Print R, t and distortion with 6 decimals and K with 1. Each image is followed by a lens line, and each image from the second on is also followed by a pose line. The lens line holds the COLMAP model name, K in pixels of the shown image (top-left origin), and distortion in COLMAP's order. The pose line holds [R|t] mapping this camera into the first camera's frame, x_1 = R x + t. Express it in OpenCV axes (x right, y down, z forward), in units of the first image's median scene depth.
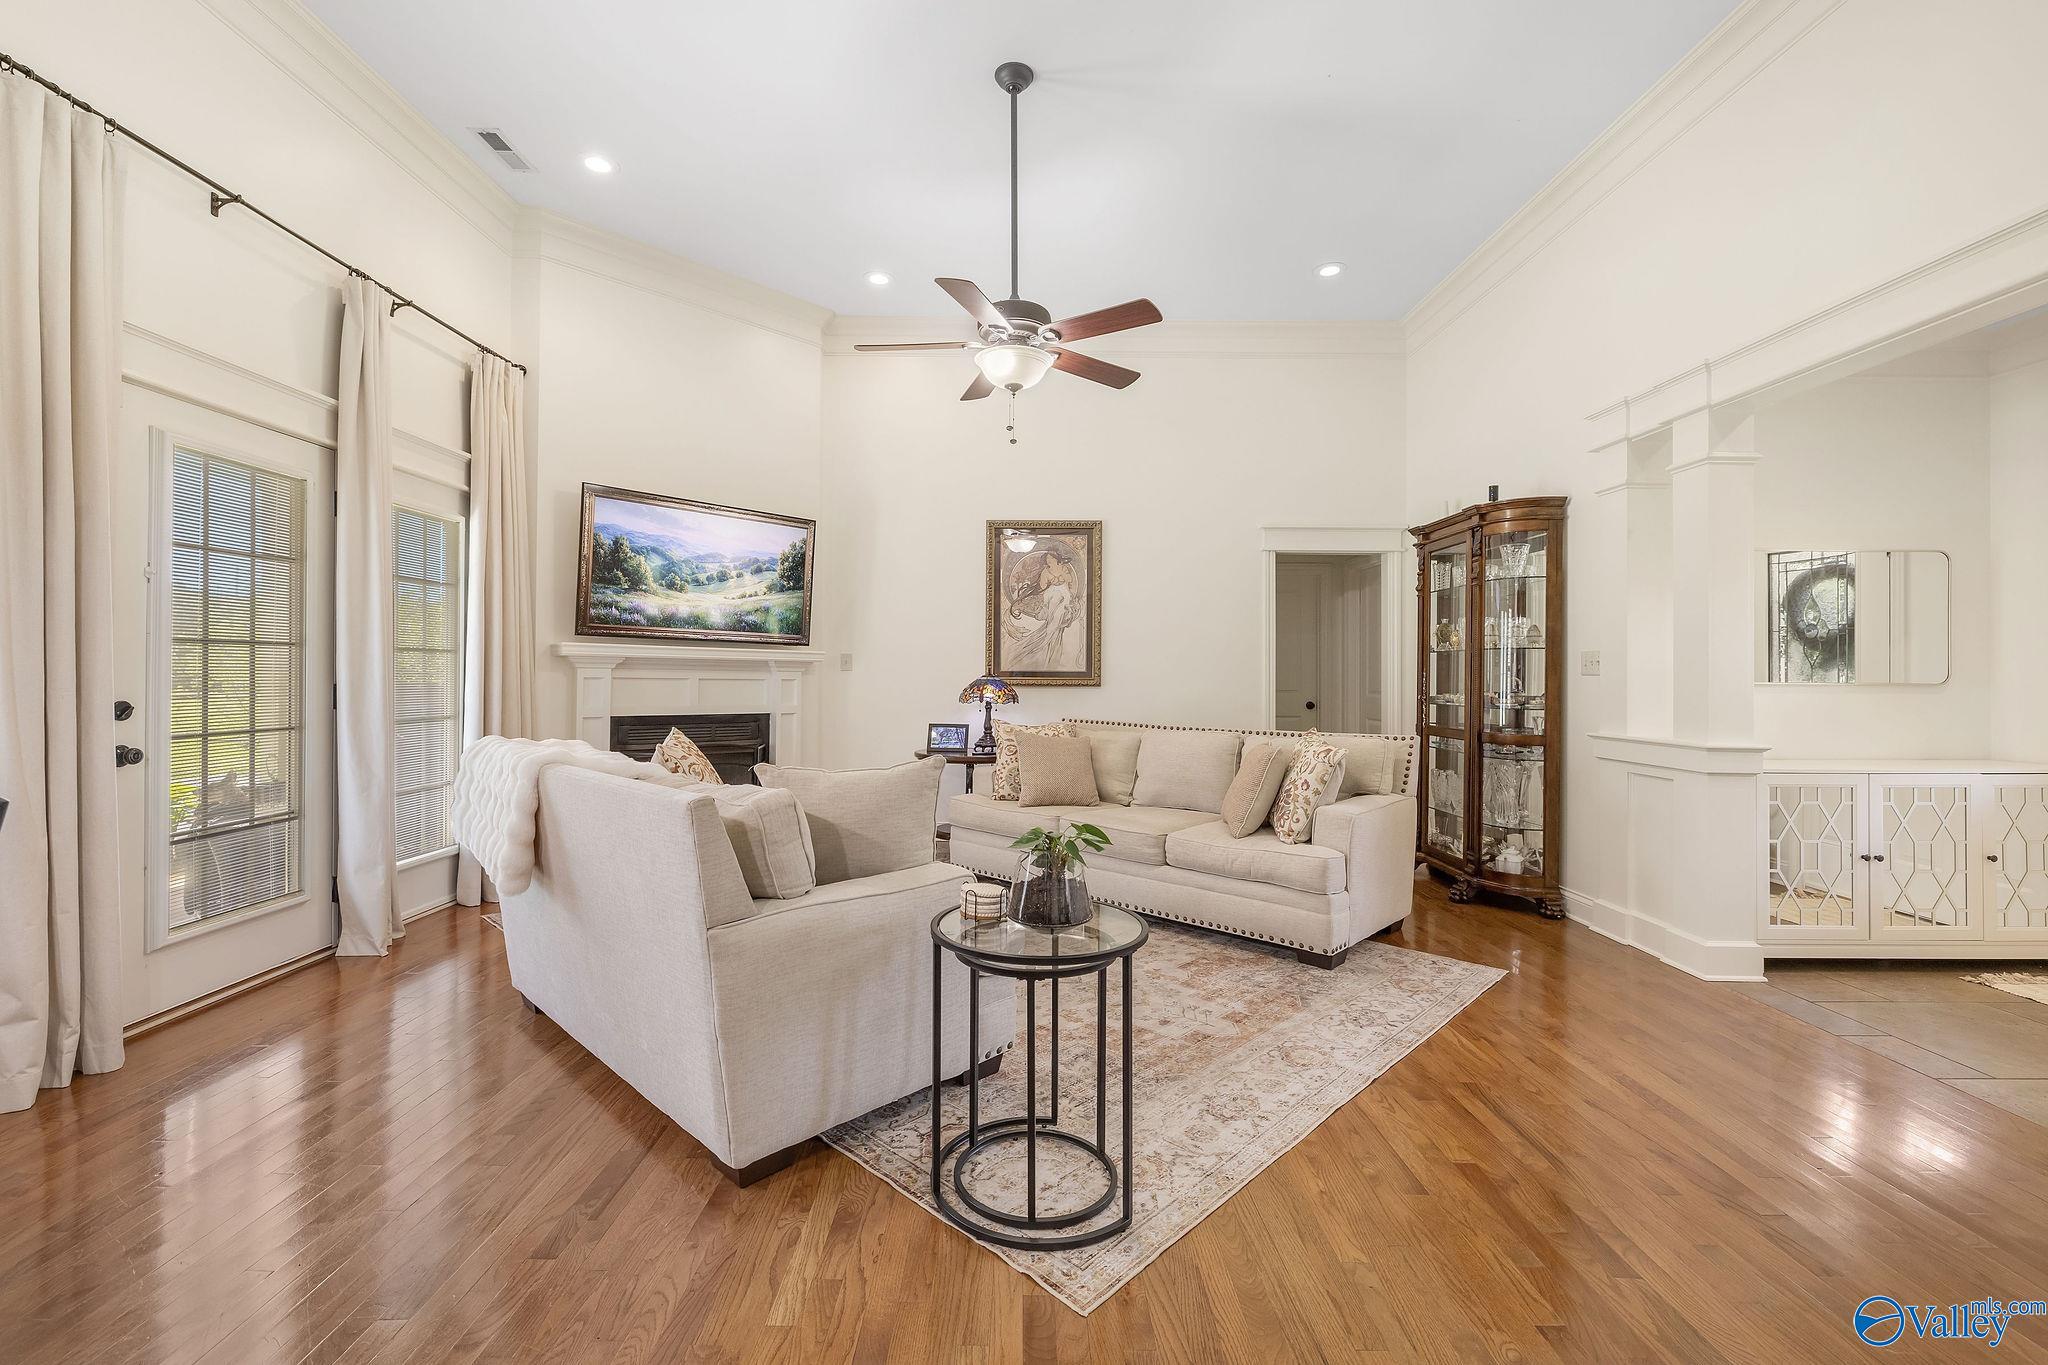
lens RADIAL K [[866.0, 0, 1021.1], [0, 866.0, 679.6], [0, 0, 1]] dist [0.001752, -0.000263]
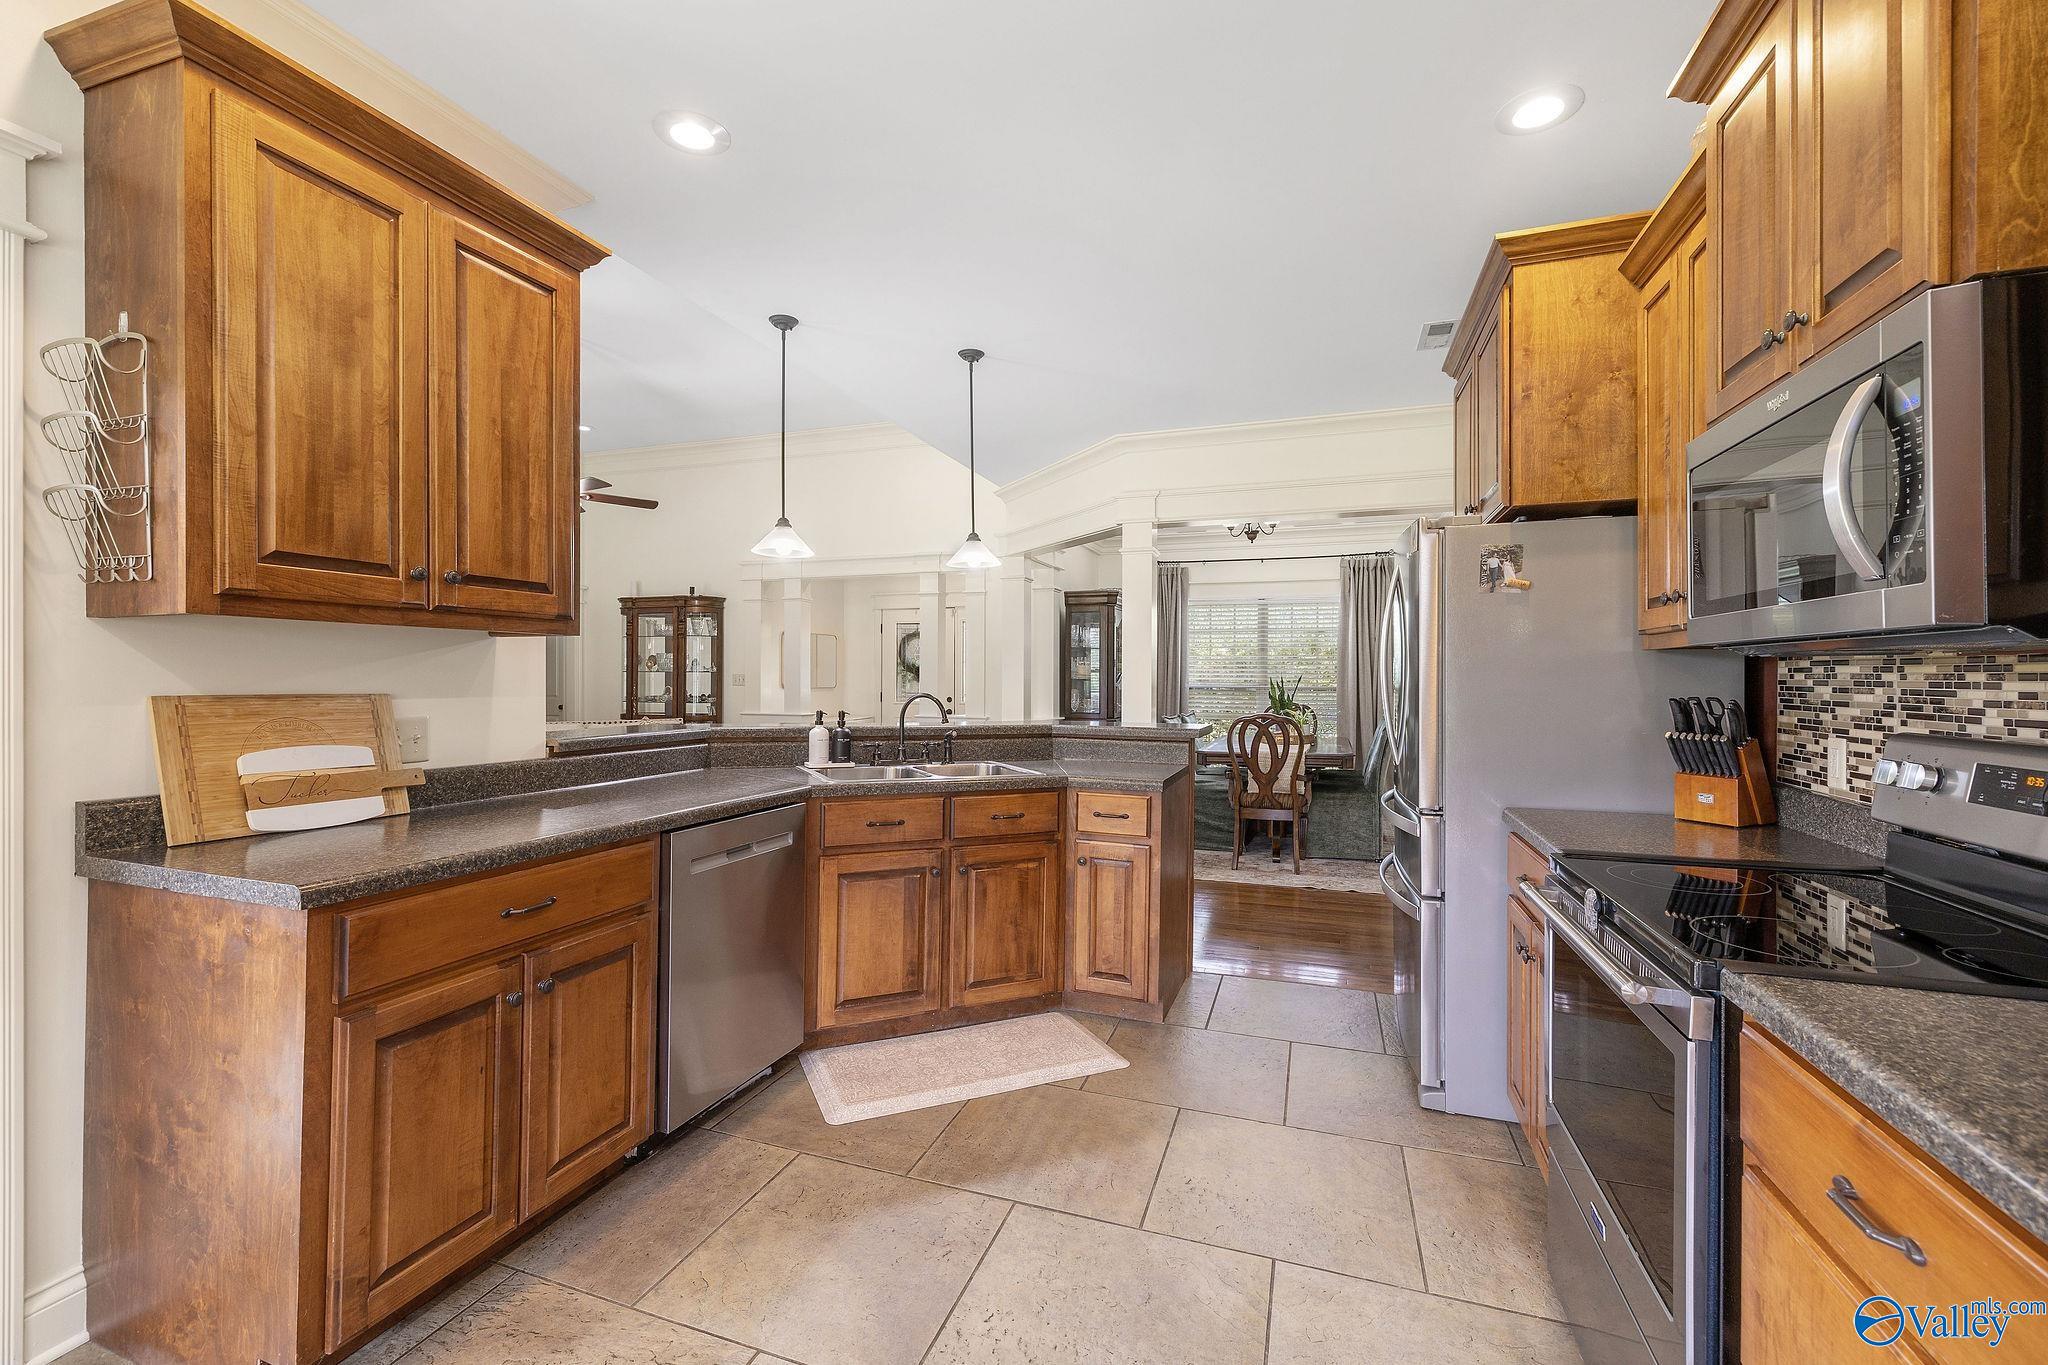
lens RADIAL K [[866.0, 0, 1021.1], [0, 866.0, 679.6], [0, 0, 1]] dist [0.001752, -0.000263]
pose [[0.321468, -0.005635, 0.946904, -1.060148], [0.002880, 0.999983, 0.004973, -0.026499], [-0.946916, 0.001128, 0.321479, -0.313182]]
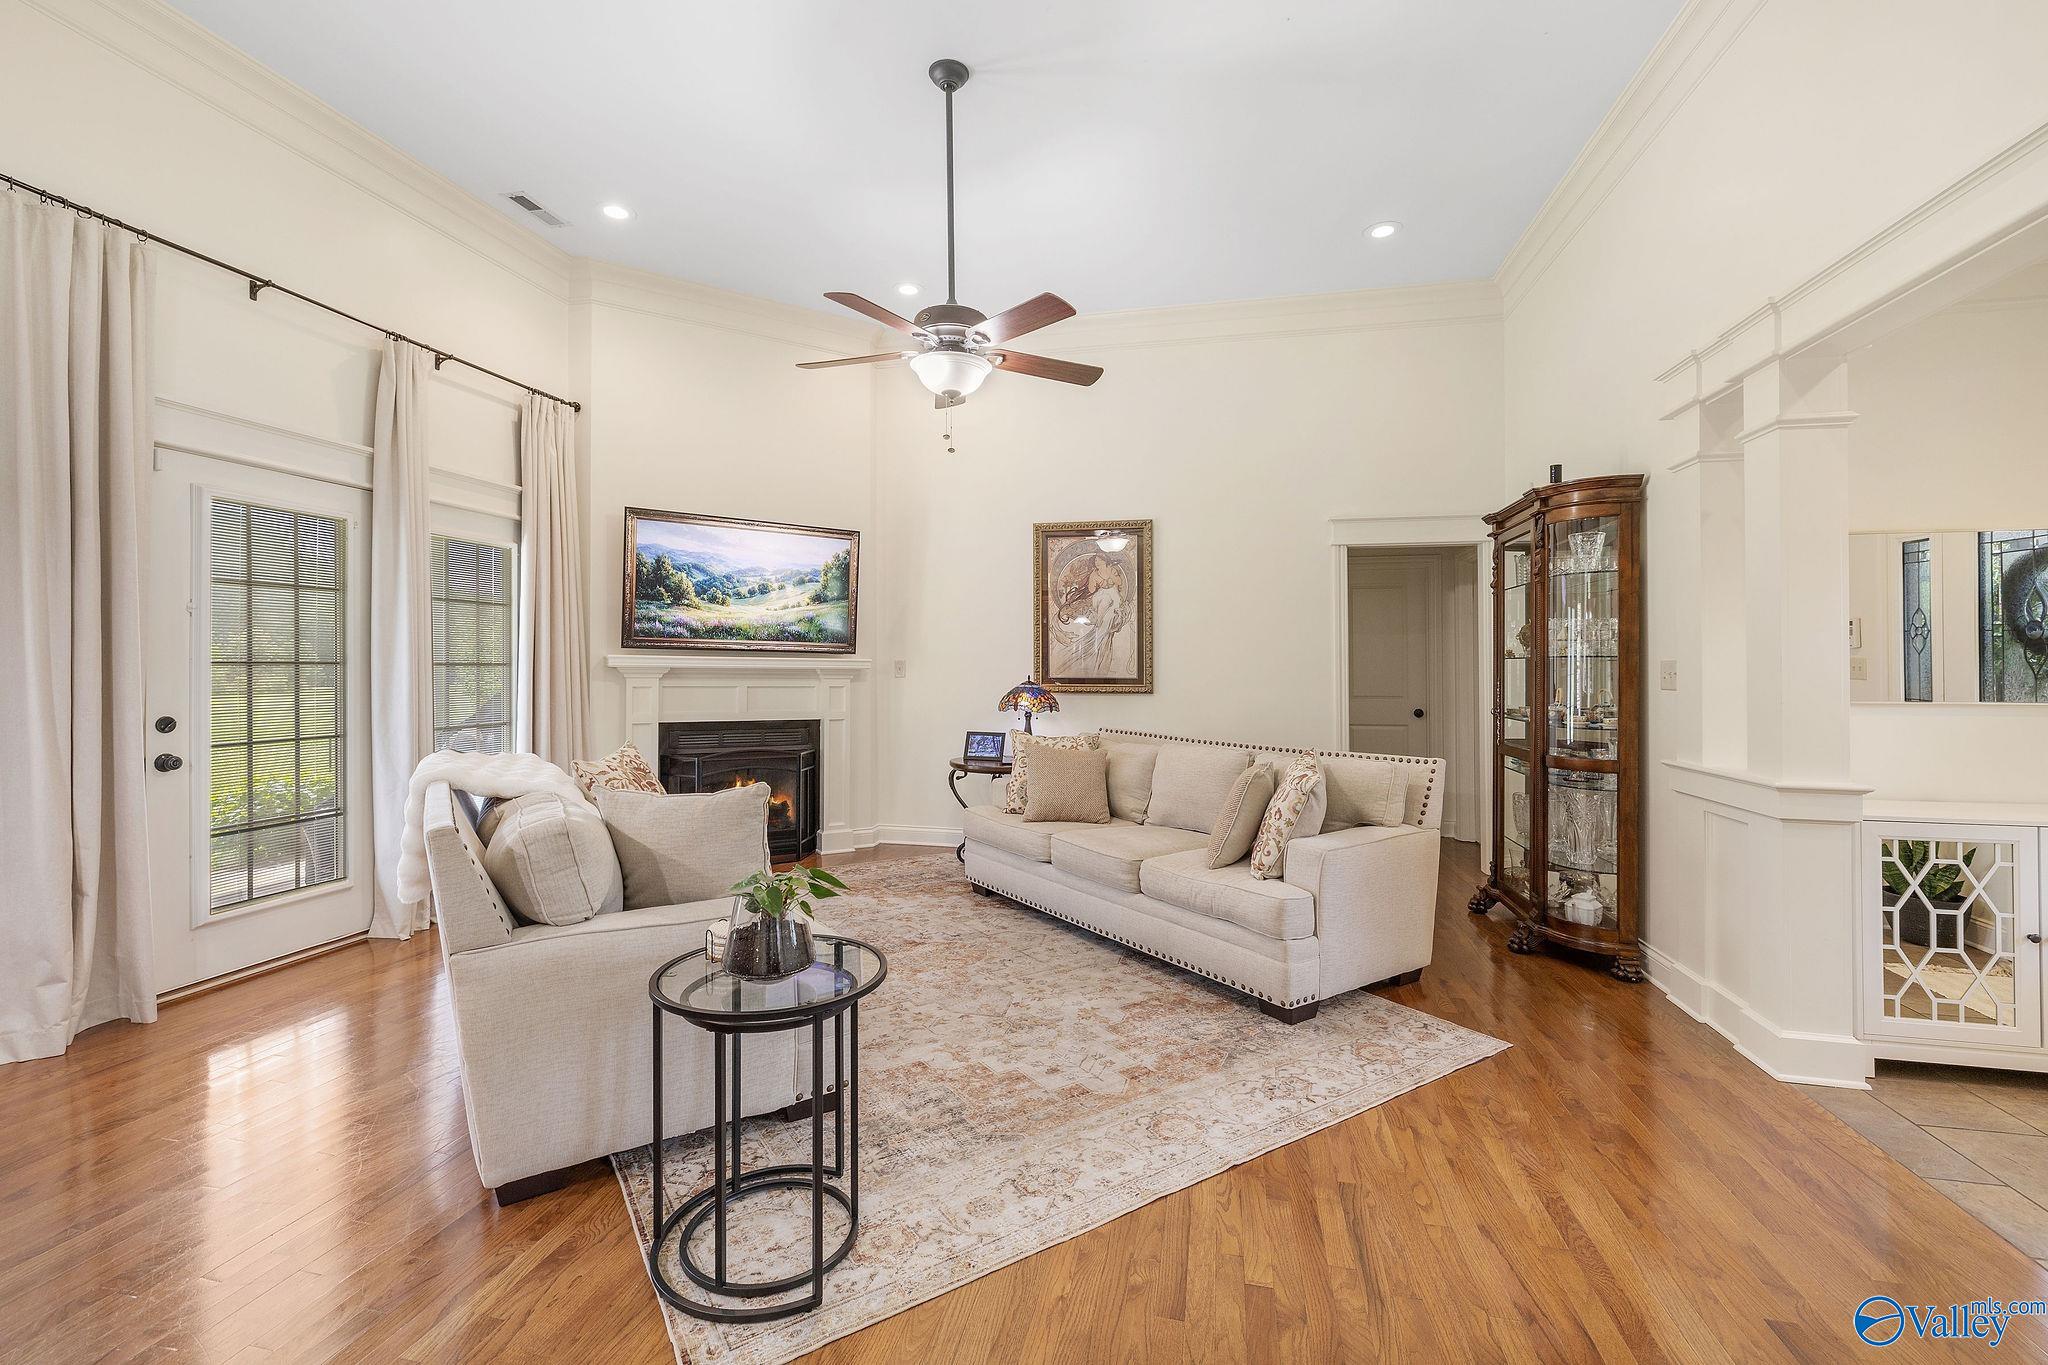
lens RADIAL K [[869.5, 0, 1022.1], [0, 869.5, 670.6], [0, 0, 1]] dist [0.000810, -0.000323]
pose [[0.976149, -0.002315, -0.217087, 0.223603], [0.001322, 0.999988, -0.004721, -0.018665], [0.217096, 0.004322, 0.976141, 0.055802]]
